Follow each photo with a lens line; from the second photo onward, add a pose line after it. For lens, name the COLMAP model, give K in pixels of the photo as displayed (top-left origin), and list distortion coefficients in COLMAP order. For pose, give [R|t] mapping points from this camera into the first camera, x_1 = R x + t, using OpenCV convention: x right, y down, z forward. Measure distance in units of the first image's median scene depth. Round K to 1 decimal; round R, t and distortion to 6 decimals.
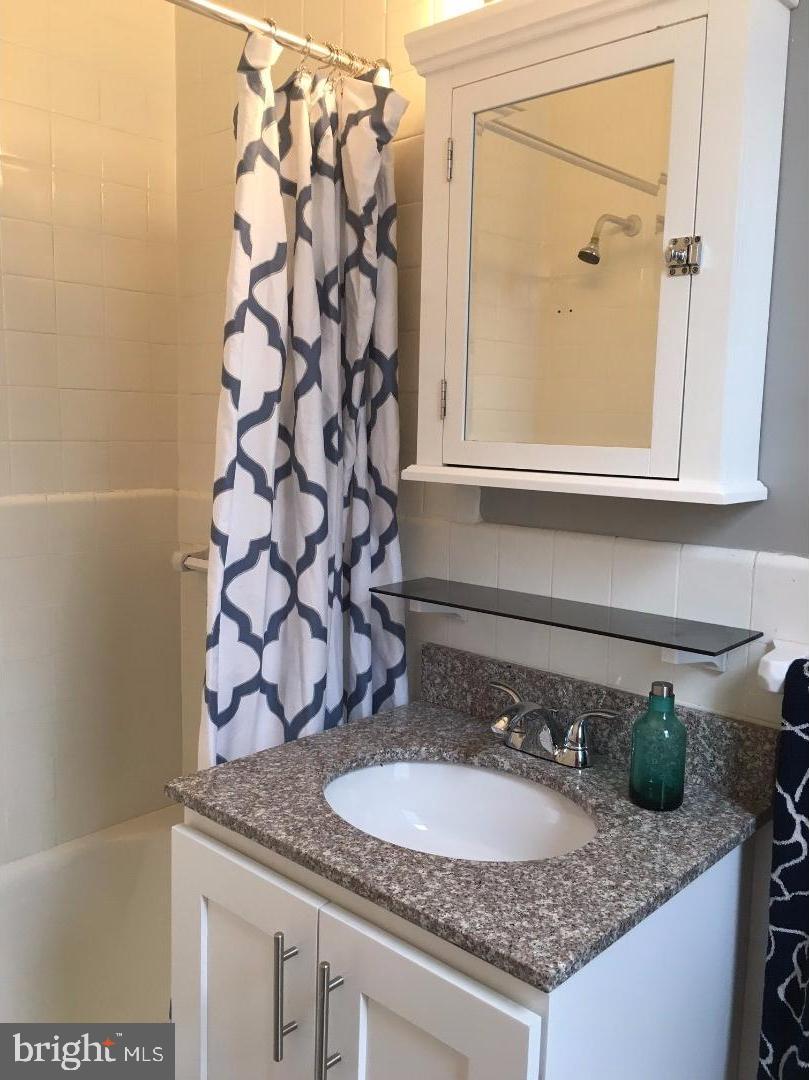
lens RADIAL K [[927.4, 0, 406.5], [0, 927.4, 531.8], [0, 0, 1]] dist [0.047086, 0.002223]
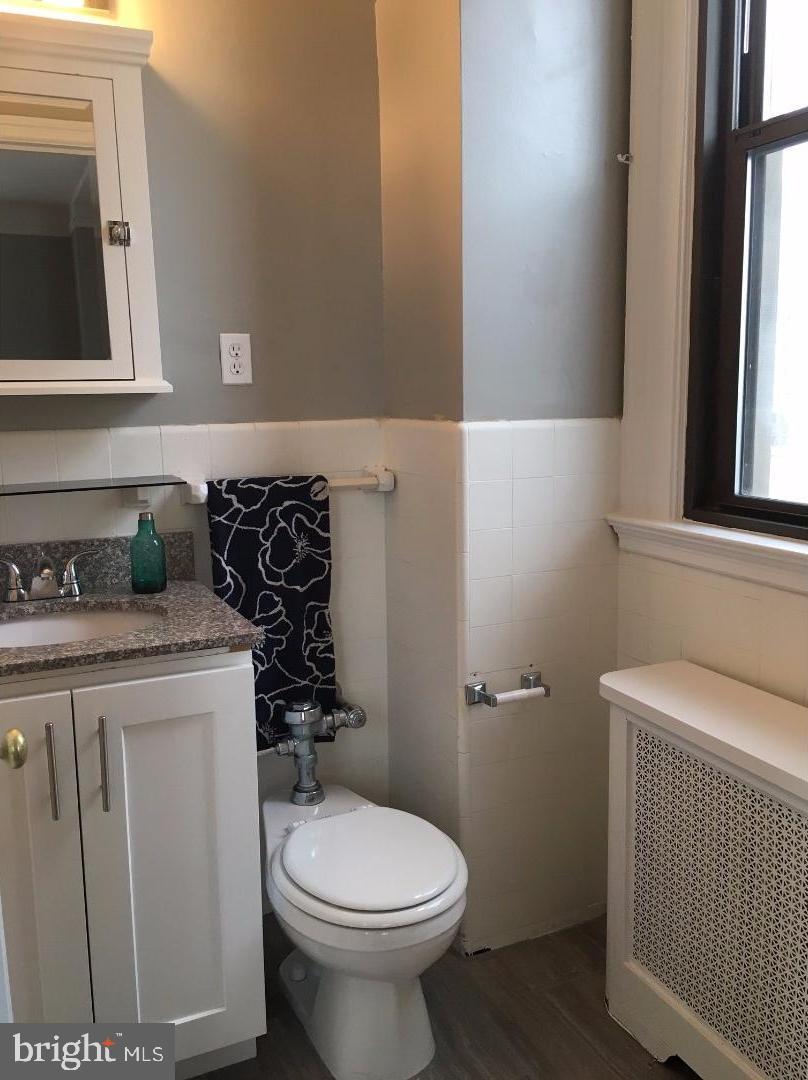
lens RADIAL K [[927.4, 0, 406.0], [0, 927.4, 531.8], [0, 0, 1]] dist [0.047086, 0.002223]
pose [[0.388667, -0.175323, 0.904544, -1.004415], [0.142150, 0.981385, 0.129137, 0.057172], [-0.910347, 0.078390, 0.406354, -0.023177]]
